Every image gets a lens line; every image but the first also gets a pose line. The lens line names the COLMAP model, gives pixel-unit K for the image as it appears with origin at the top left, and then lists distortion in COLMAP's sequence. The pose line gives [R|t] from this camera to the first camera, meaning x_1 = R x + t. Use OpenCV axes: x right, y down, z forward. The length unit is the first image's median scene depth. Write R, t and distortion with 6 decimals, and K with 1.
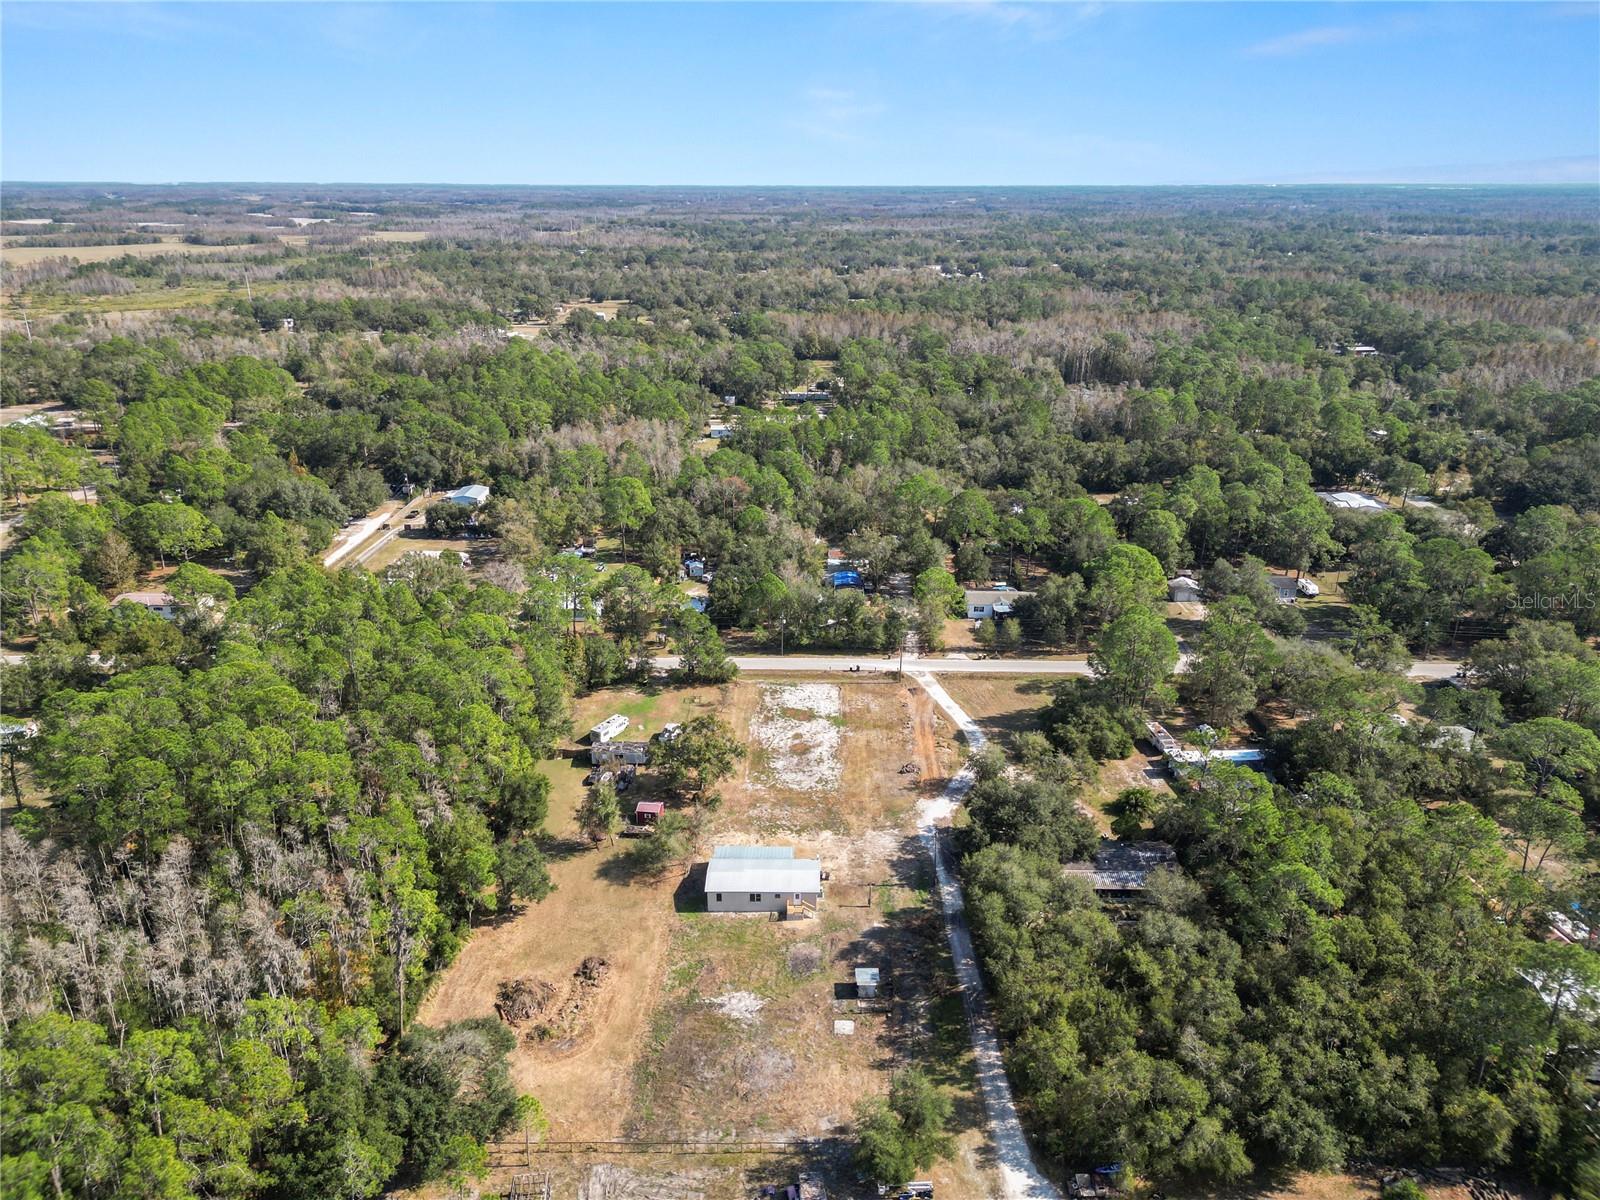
lens RADIAL K [[1114.3, 0, 800.0], [0, 1114.3, 600.0], [0, 0, 1]] dist [0.097294, -0.186766]
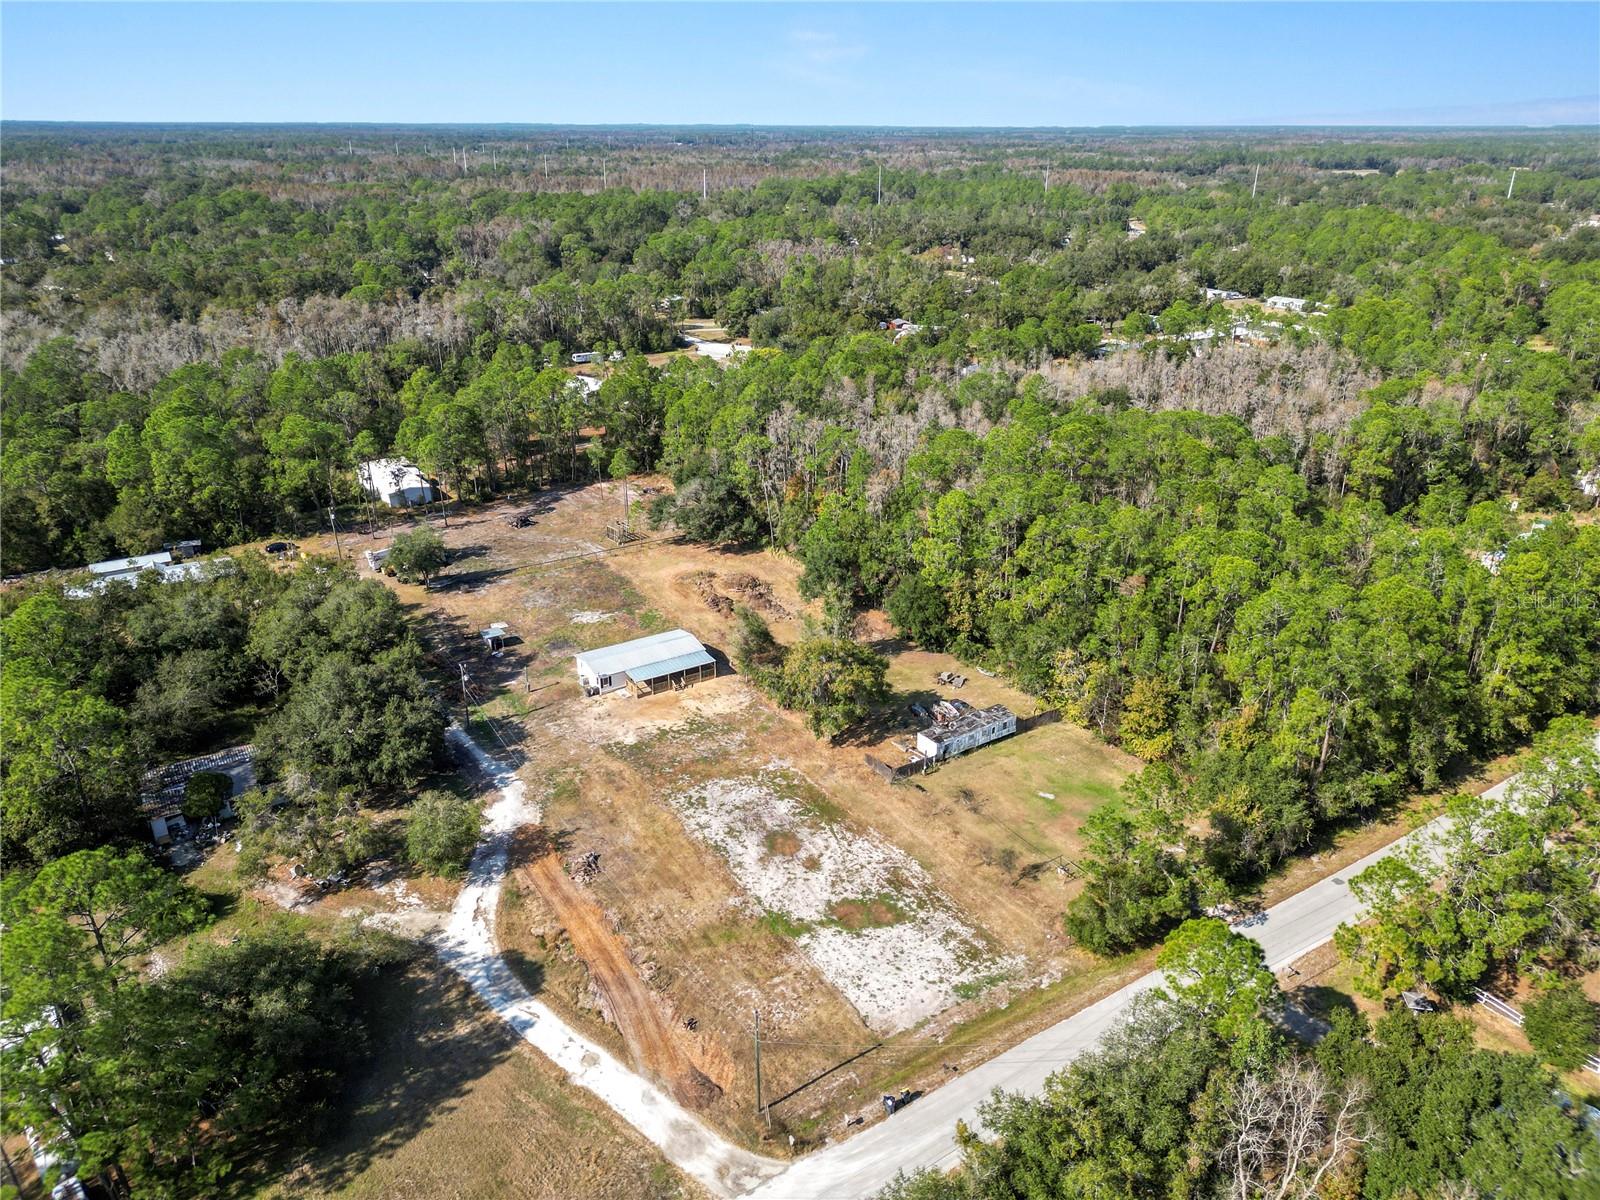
lens RADIAL K [[1116.7, 0, 800.0], [0, 1116.7, 600.0], [0, 0, 1]] dist [0.094335, -0.107554]
pose [[-0.830461, 0.213586, -0.514505, 0.354936], [-0.199039, 0.748855, 0.632140, -0.444023], [0.520305, 0.627374, -0.579383, 1.678359]]
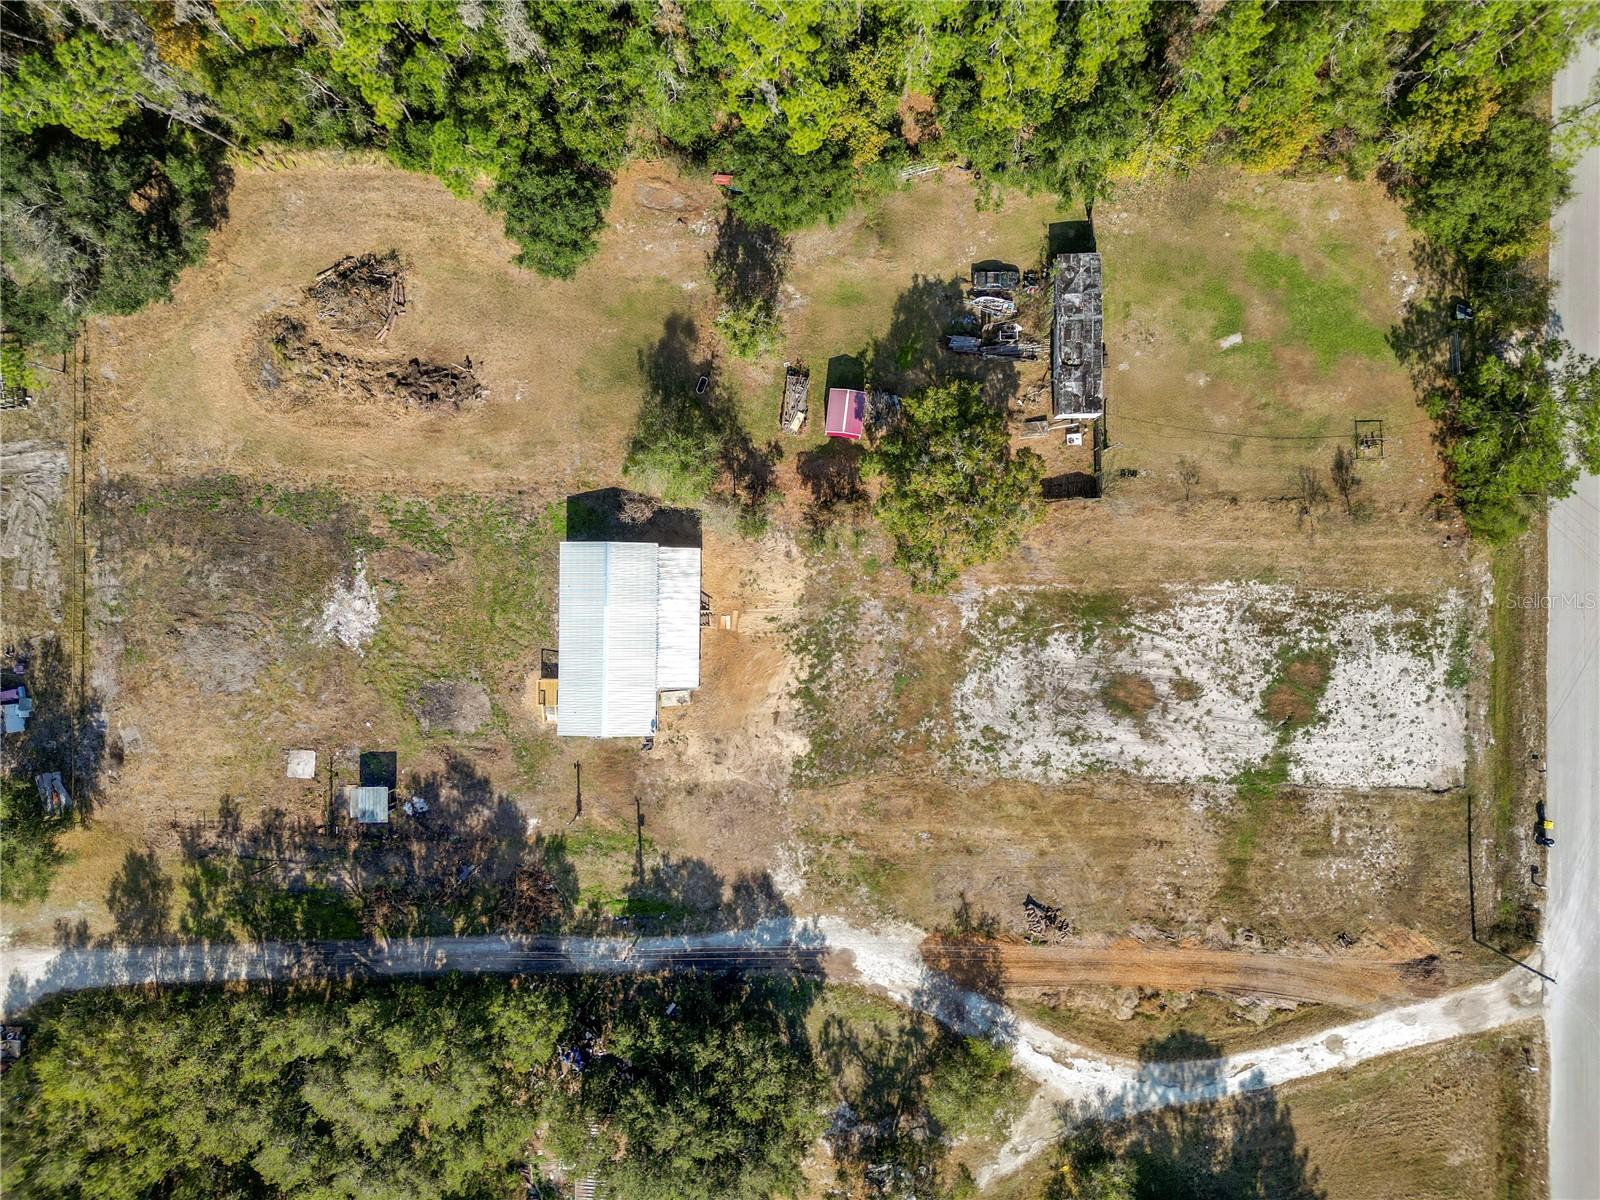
lens RADIAL K [[1116.7, 0, 800.0], [0, 1116.7, 600.0], [0, 0, 1]] dist [0.094335, -0.107554]
pose [[0.007443, 0.999962, -0.004603, -0.051760], [-0.341445, 0.006868, 0.939877, -0.351978], [0.939872, -0.005424, 0.341483, 0.938896]]
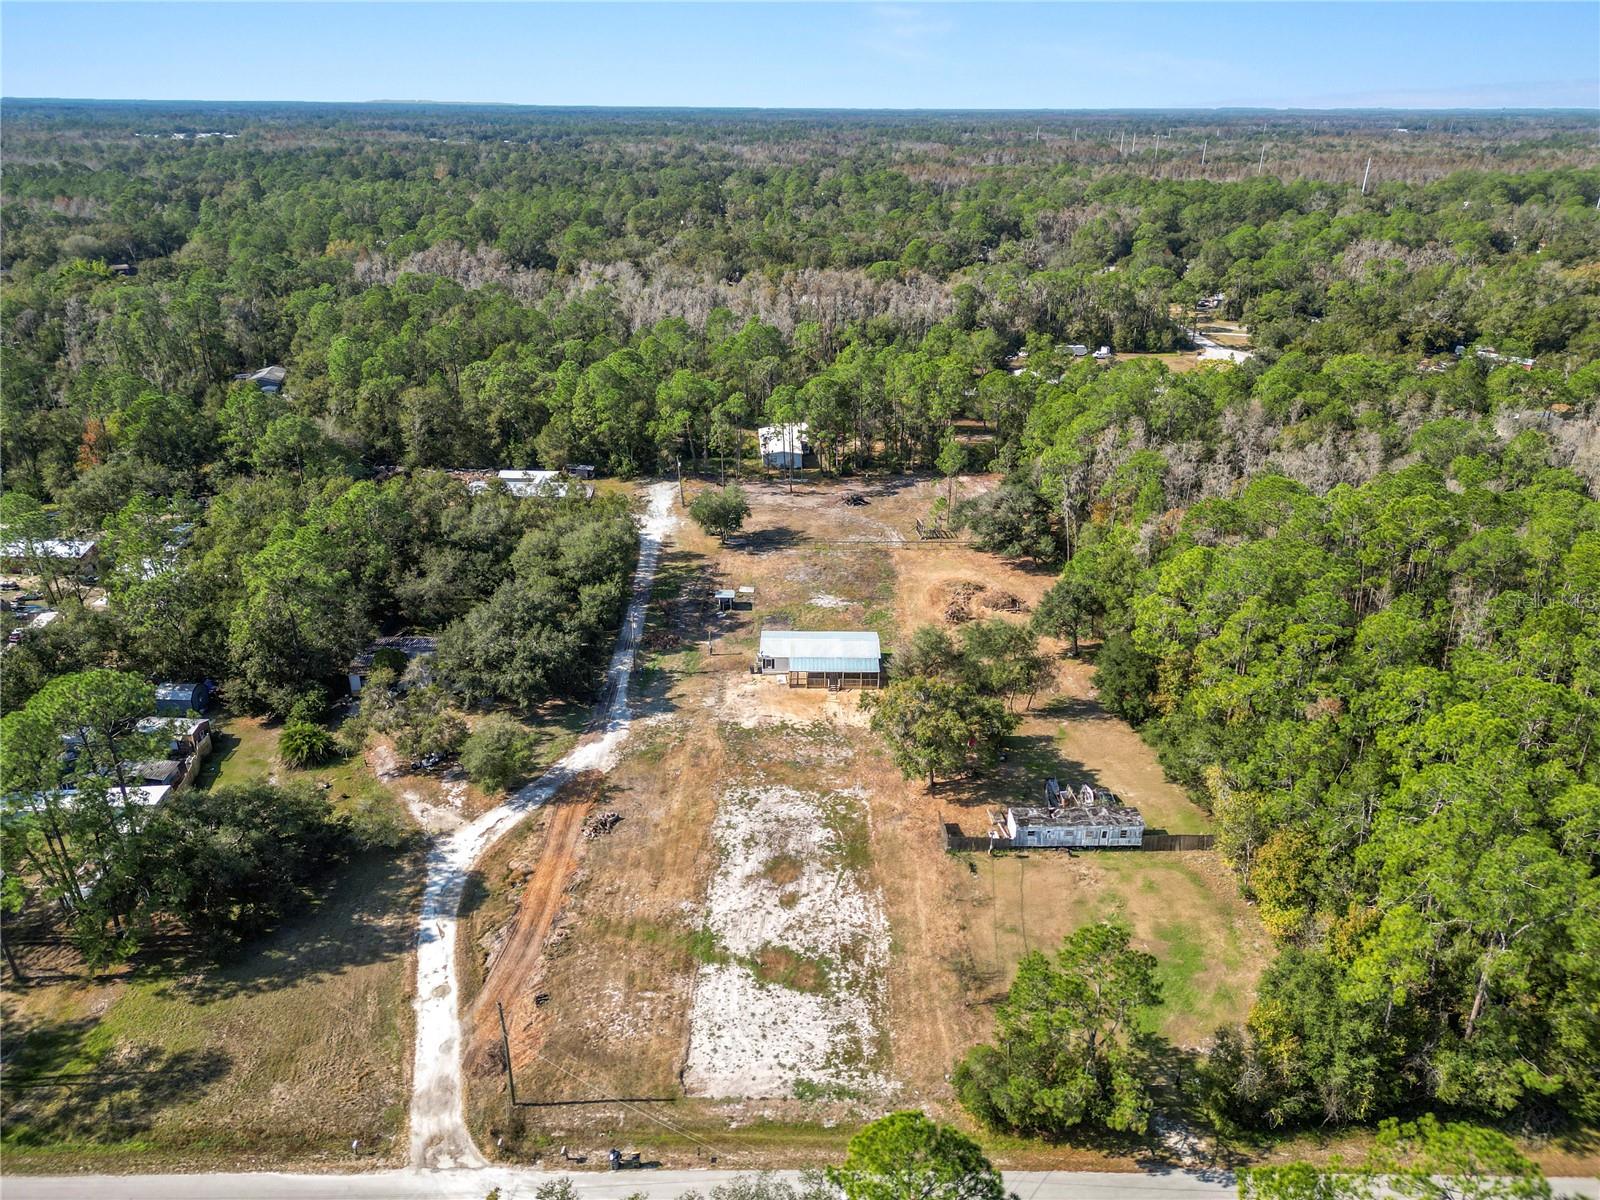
lens RADIAL K [[1116.7, 0, 800.0], [0, 1116.7, 600.0], [0, 0, 1]] dist [0.094335, -0.107554]
pose [[-0.999716, -0.000114, -0.023839, 0.006984], [-0.016723, 0.716039, 0.697860, -0.461596], [0.016991, 0.698061, -0.715837, 1.729617]]
